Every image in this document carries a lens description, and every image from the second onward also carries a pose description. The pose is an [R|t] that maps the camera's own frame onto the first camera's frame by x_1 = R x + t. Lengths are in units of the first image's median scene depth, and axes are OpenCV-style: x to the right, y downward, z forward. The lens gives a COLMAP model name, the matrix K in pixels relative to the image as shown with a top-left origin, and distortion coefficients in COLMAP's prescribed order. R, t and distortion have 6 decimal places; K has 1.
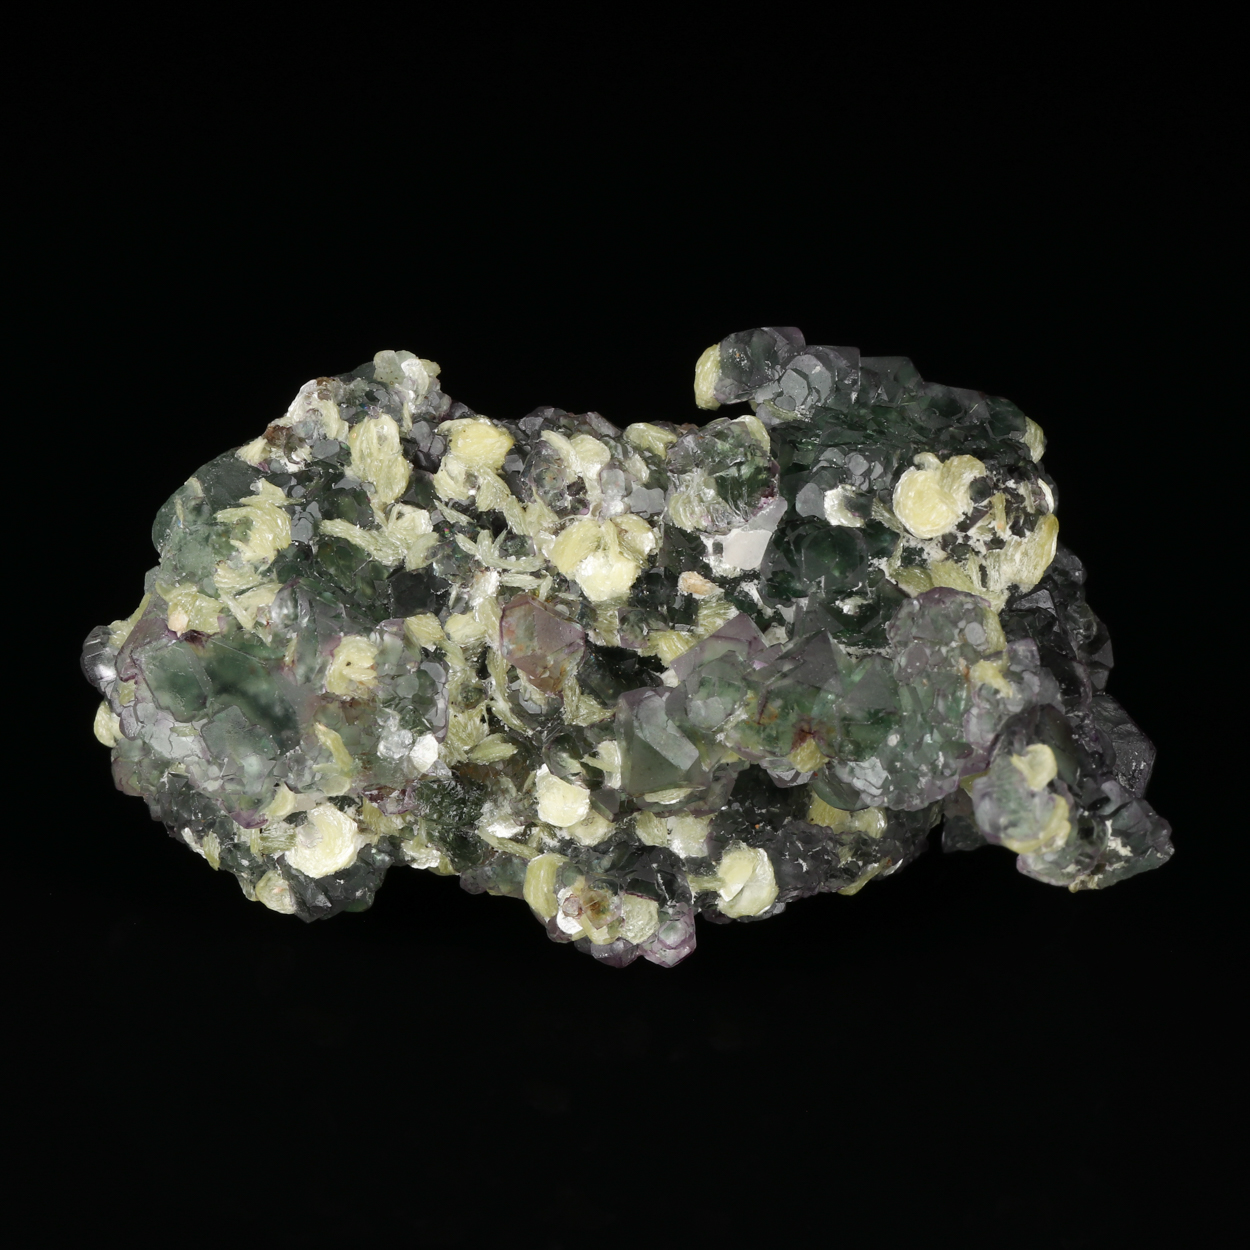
lens RADIAL K [[8616.5, 0, 625.1], [0, 8616.5, 624.2], [0, 0, 1]] dist [0.208444, 0.000000]
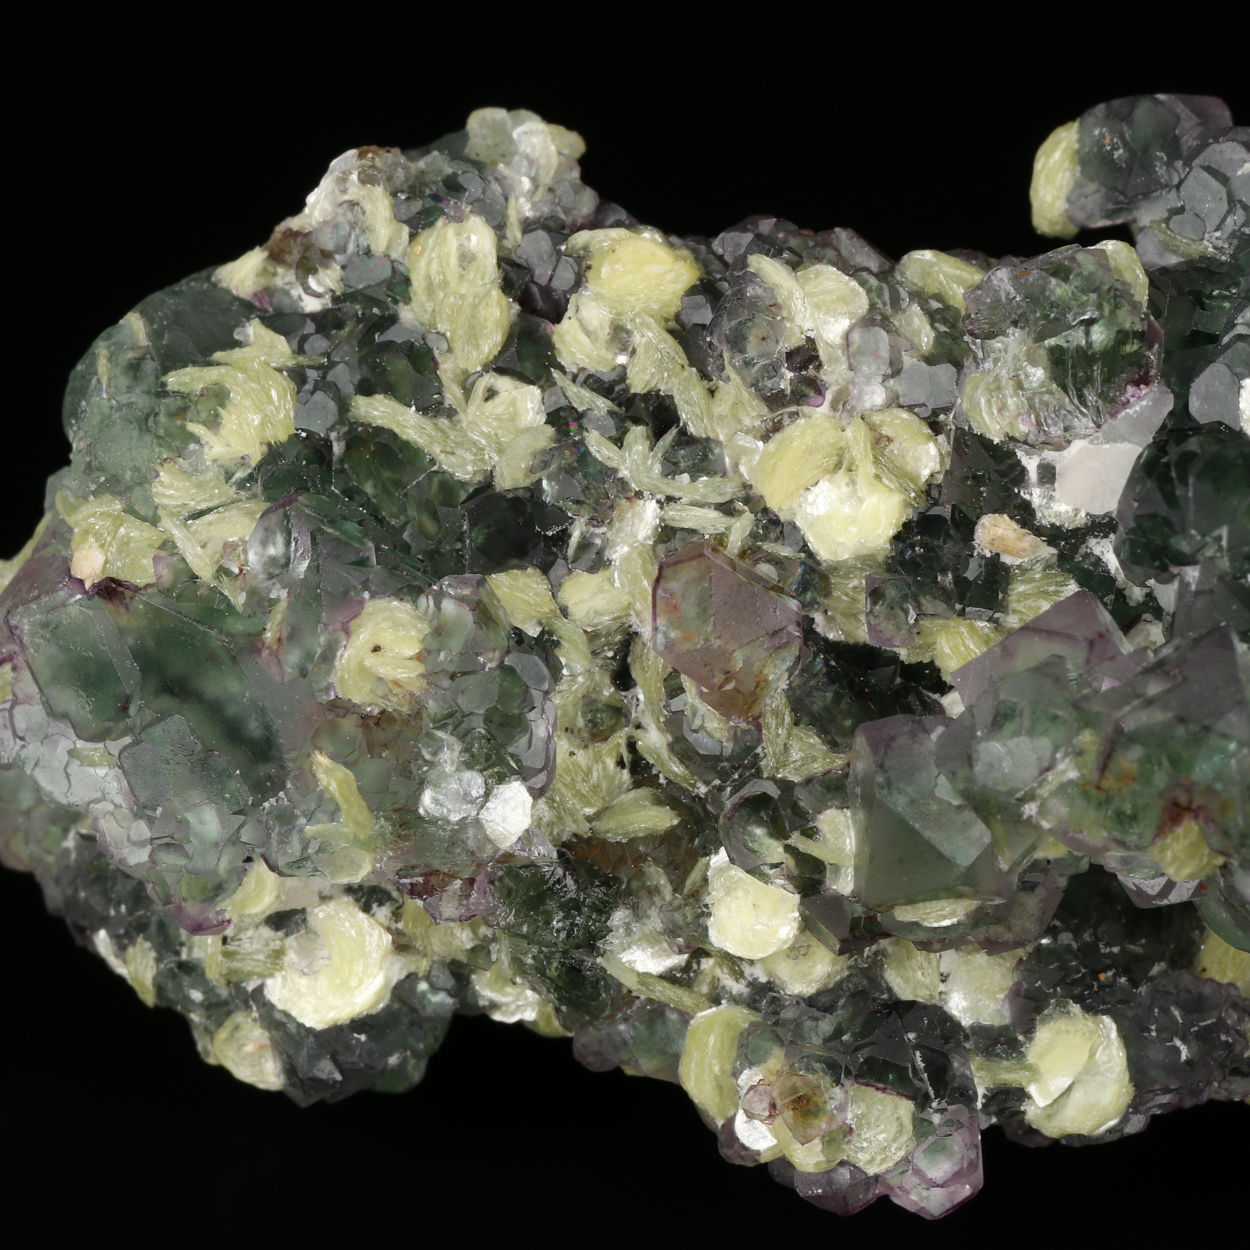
lens RADIAL K [[8616.5, 0, 624.6], [0, 8616.5, 626.8], [0, 0, 1]] dist [0.208444, 0.000000]
pose [[0.993870, 0.044910, -0.101027, 0.040356], [-0.047510, 0.998595, -0.023477, 0.015463], [0.099831, 0.028133, 0.994607, 0.439323]]
